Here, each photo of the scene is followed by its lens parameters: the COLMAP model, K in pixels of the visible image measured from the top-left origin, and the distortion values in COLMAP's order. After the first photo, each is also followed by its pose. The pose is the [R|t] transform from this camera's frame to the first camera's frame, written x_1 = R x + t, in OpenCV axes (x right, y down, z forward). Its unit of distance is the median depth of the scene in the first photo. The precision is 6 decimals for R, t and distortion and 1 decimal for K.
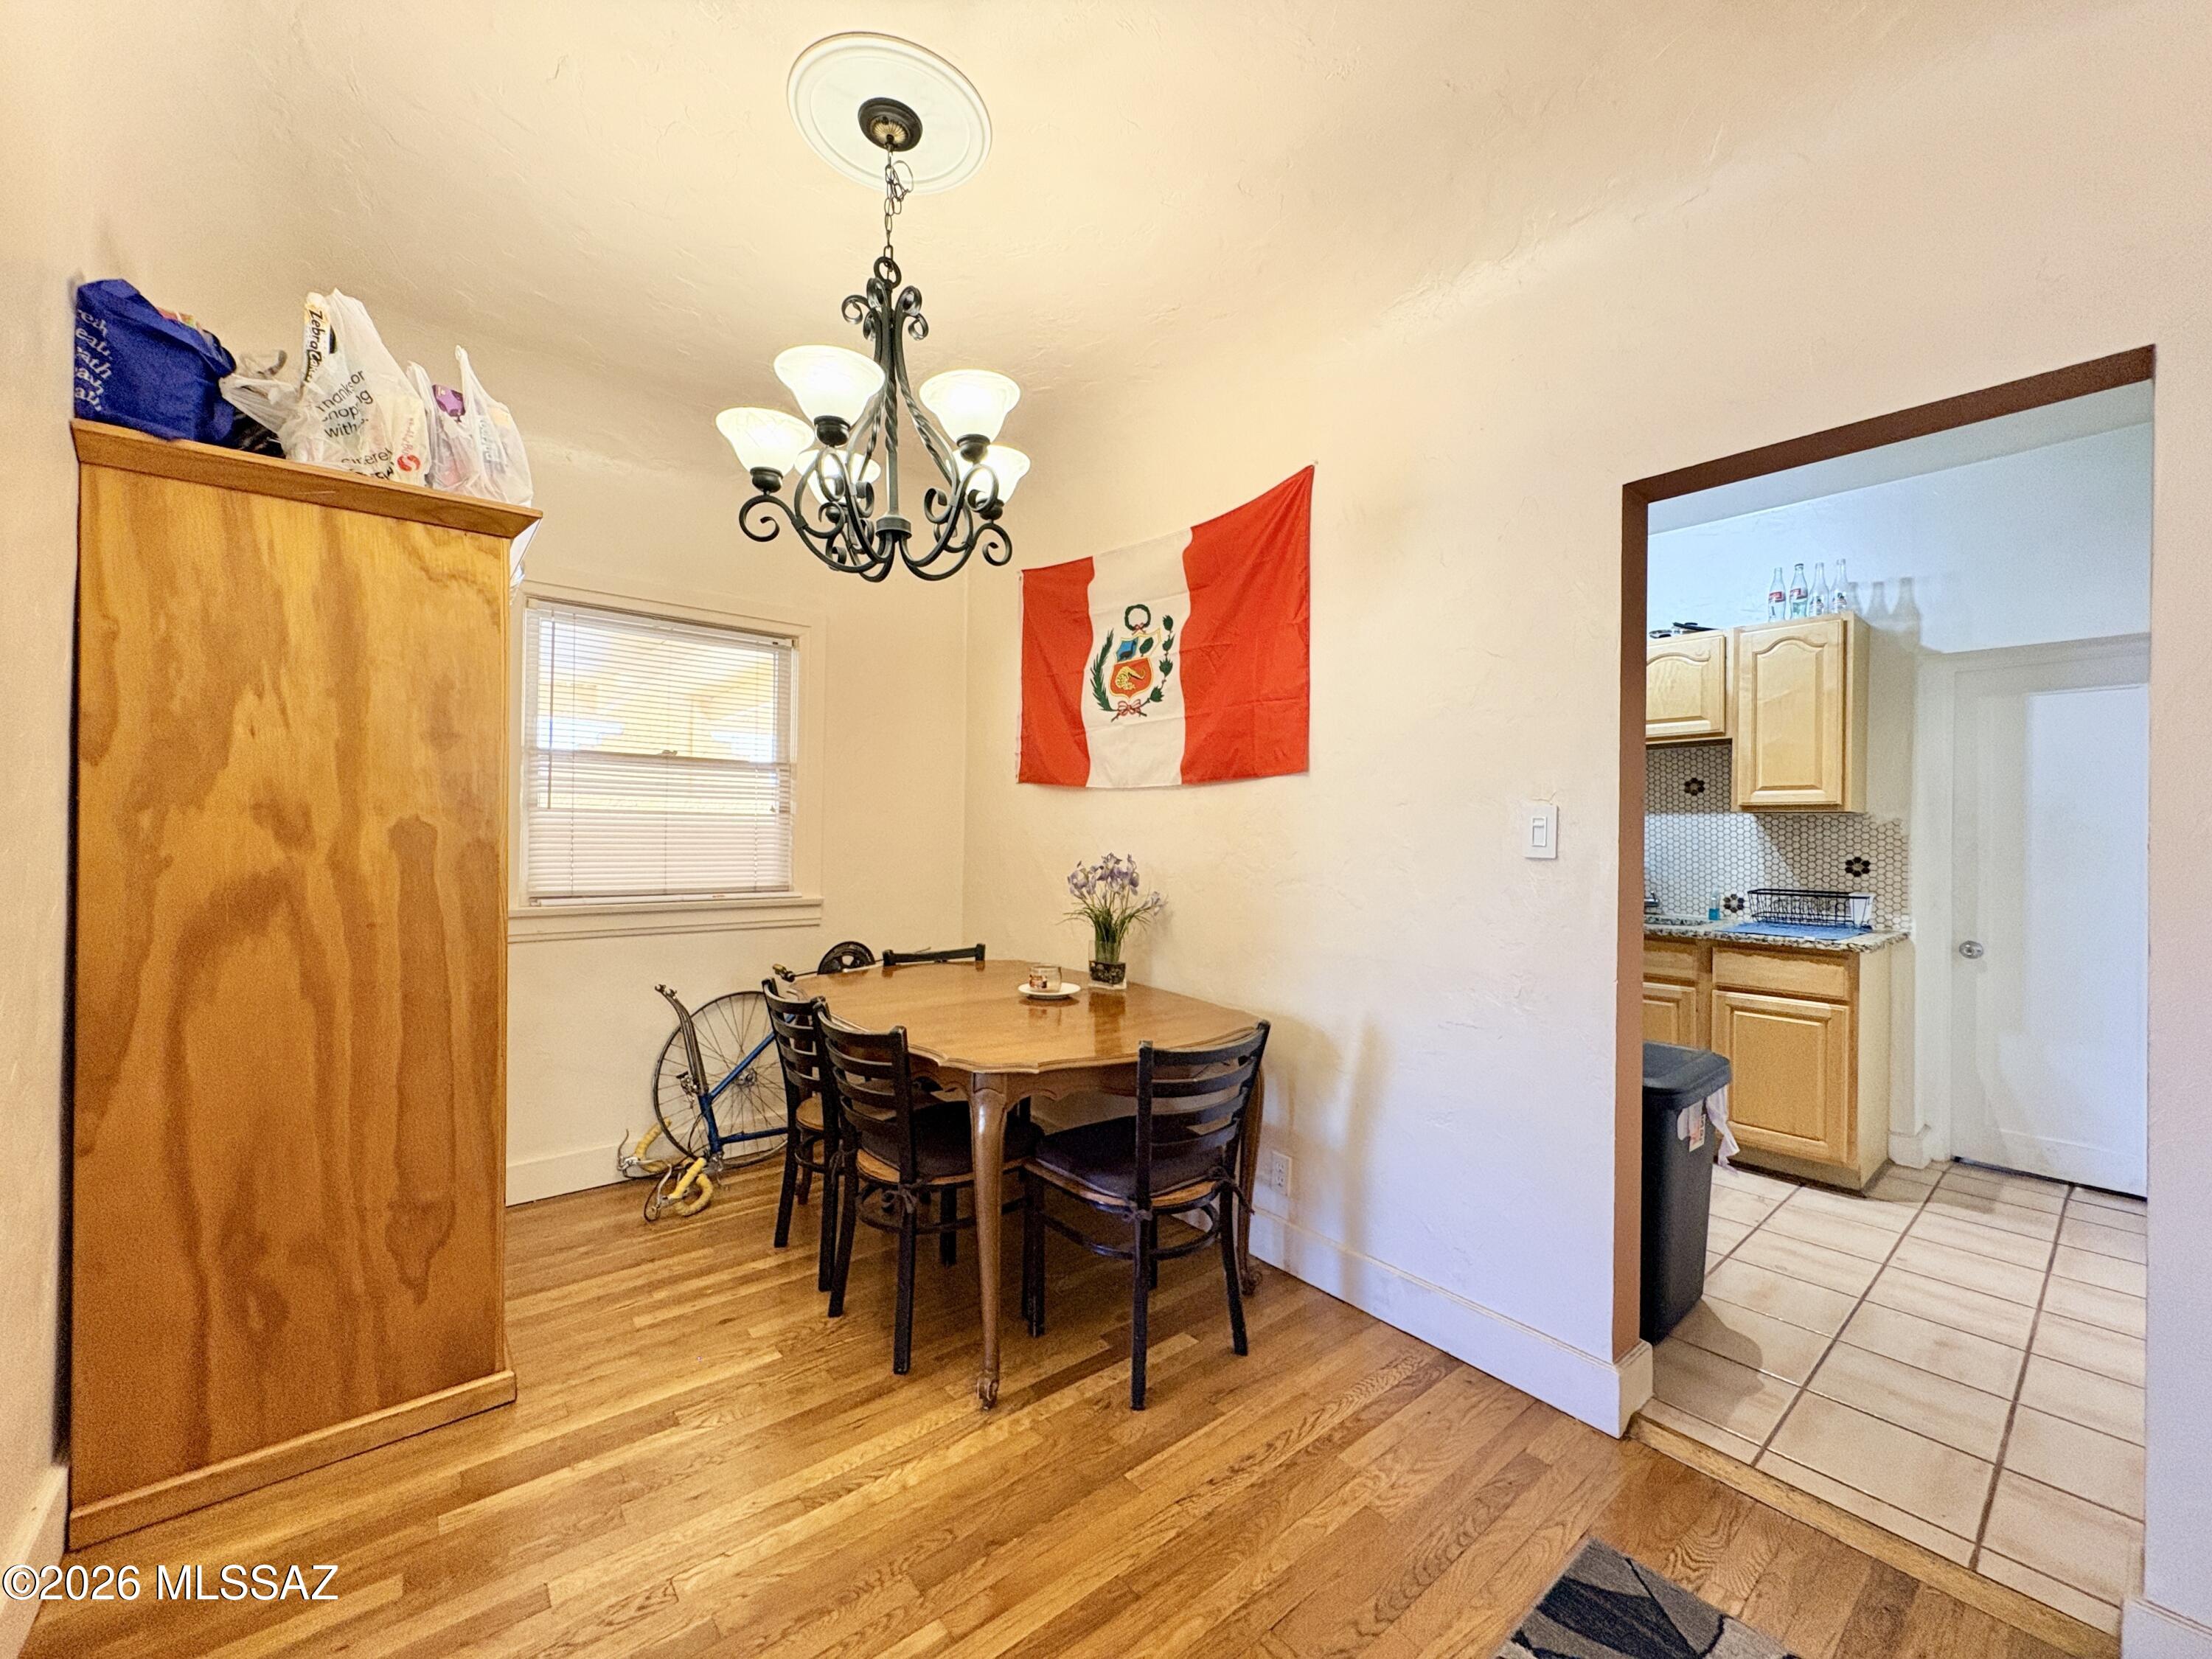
lens RADIAL K [[881.3, 0, 1101.8], [0, 881.3, 831.1], [0, 0, 1]] dist [-0.000278, -0.000031]
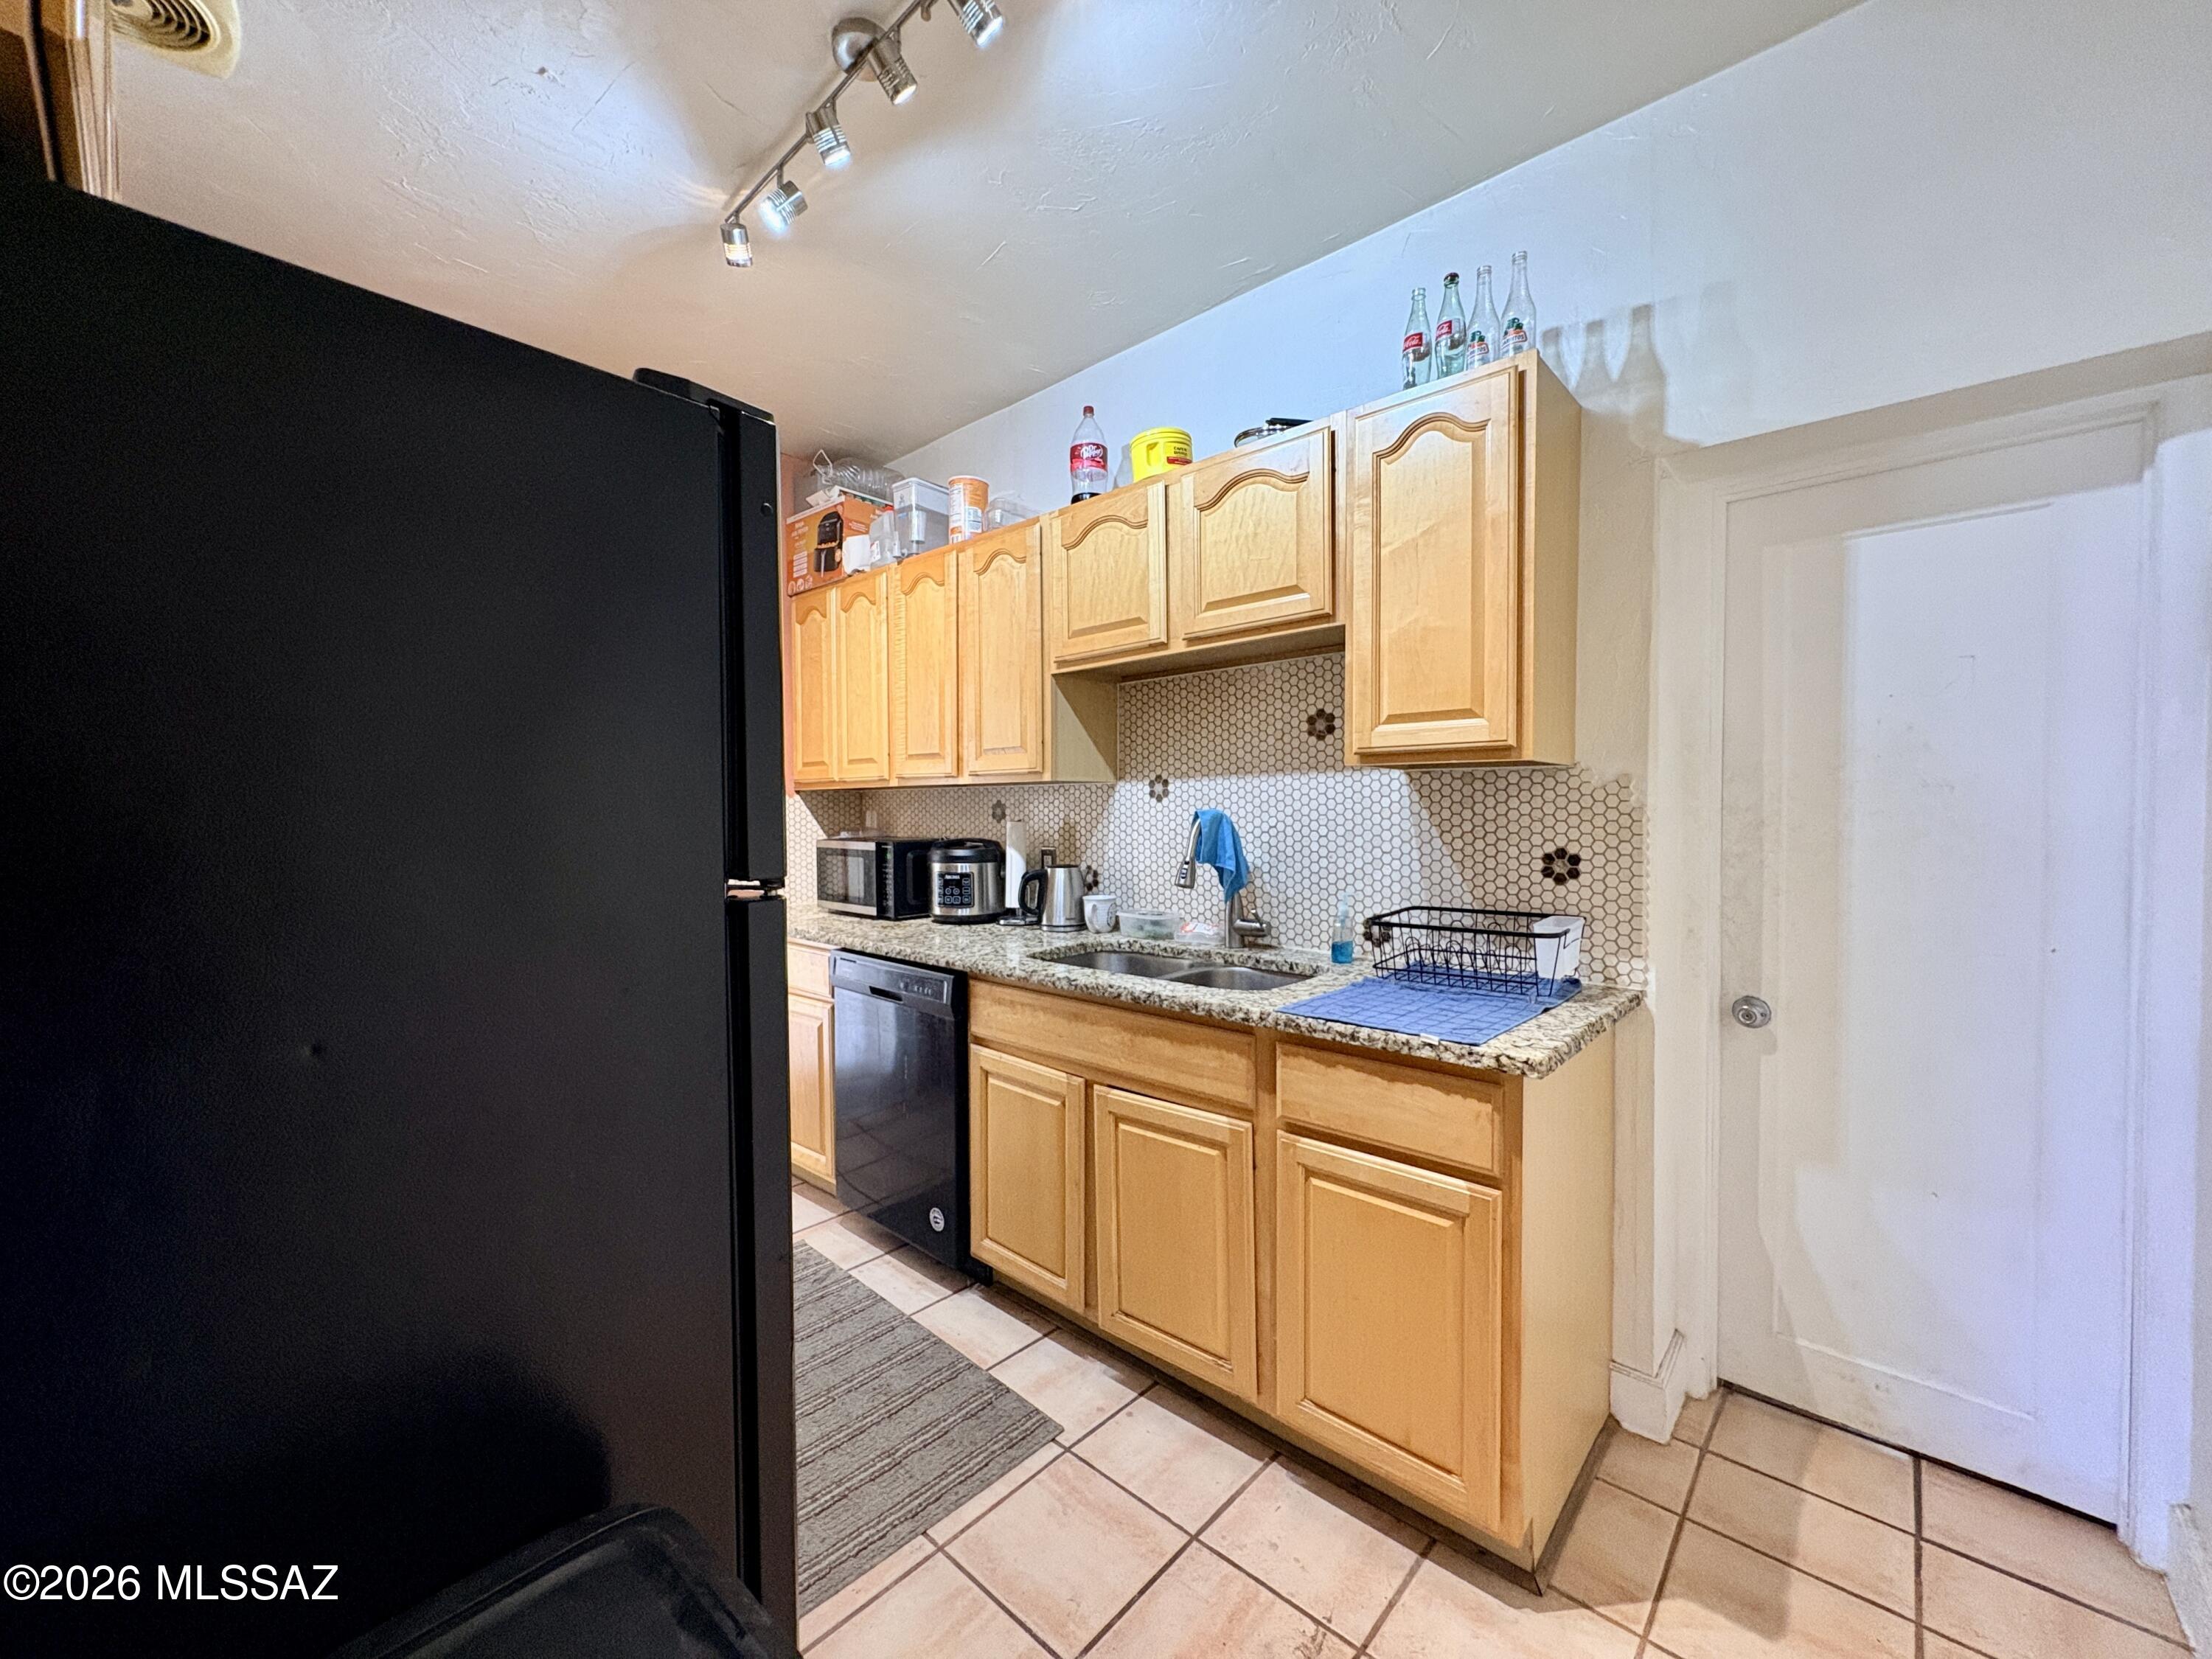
lens RADIAL K [[881.3, 0, 1097.2], [0, 881.3, 832.0], [0, 0, 1]] dist [-0.000278, -0.000031]
pose [[0.991439, -0.024017, 0.128341, 0.524442], [0.020072, 0.999288, 0.031939, -0.002543], [-0.129017, -0.029090, 0.991216, 0.521200]]
